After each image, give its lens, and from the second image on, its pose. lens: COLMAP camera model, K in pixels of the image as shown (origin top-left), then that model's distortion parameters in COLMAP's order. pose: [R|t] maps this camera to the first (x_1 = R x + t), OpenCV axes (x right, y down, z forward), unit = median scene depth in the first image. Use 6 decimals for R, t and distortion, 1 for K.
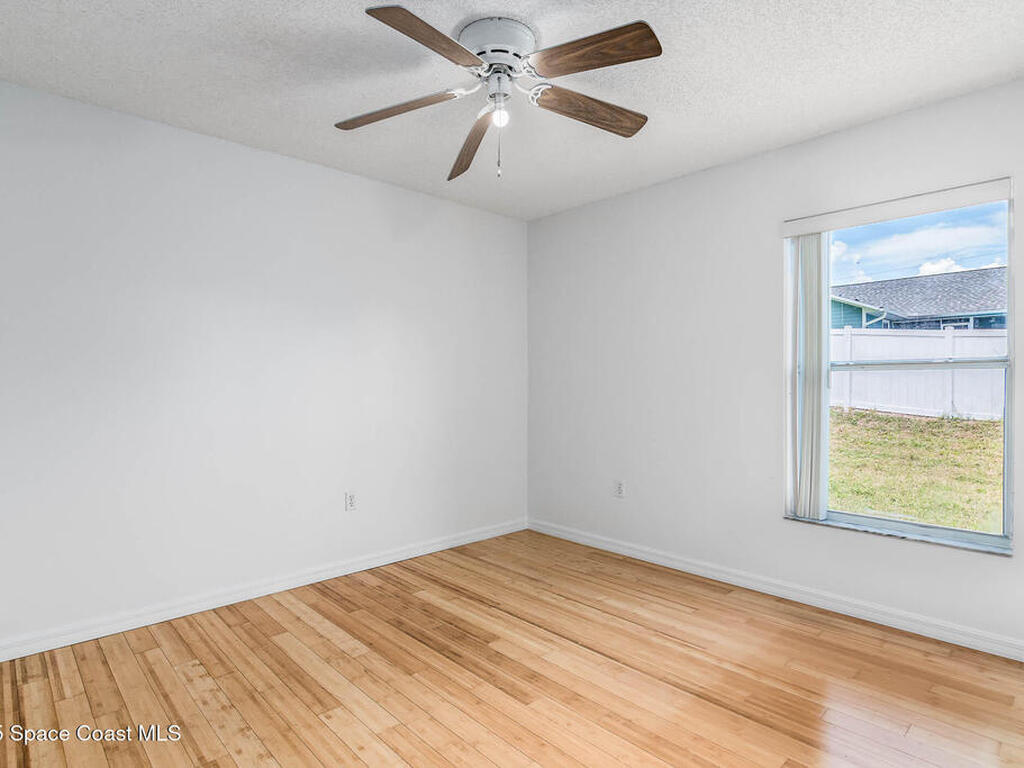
lens RADIAL K [[560.6, 0, 499.5], [0, 560.6, 385.4], [0, 0, 1]] dist [0.001128, -0.002303]
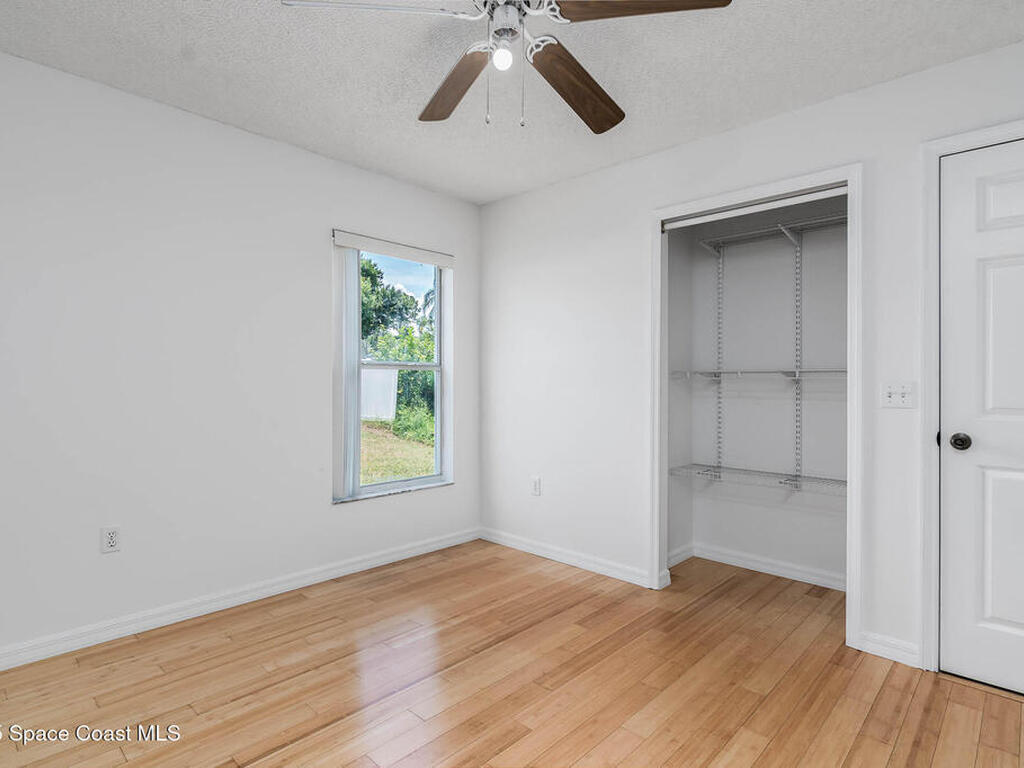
lens RADIAL K [[560.6, 0, 499.5], [0, 560.6, 385.4], [0, 0, 1]] dist [0.001128, -0.002303]
pose [[-0.073508, -0.010179, 0.997243, -0.614327], [-0.008729, 0.999916, 0.009563, -0.005406], [-0.997256, -0.008002, -0.073591, 0.798680]]
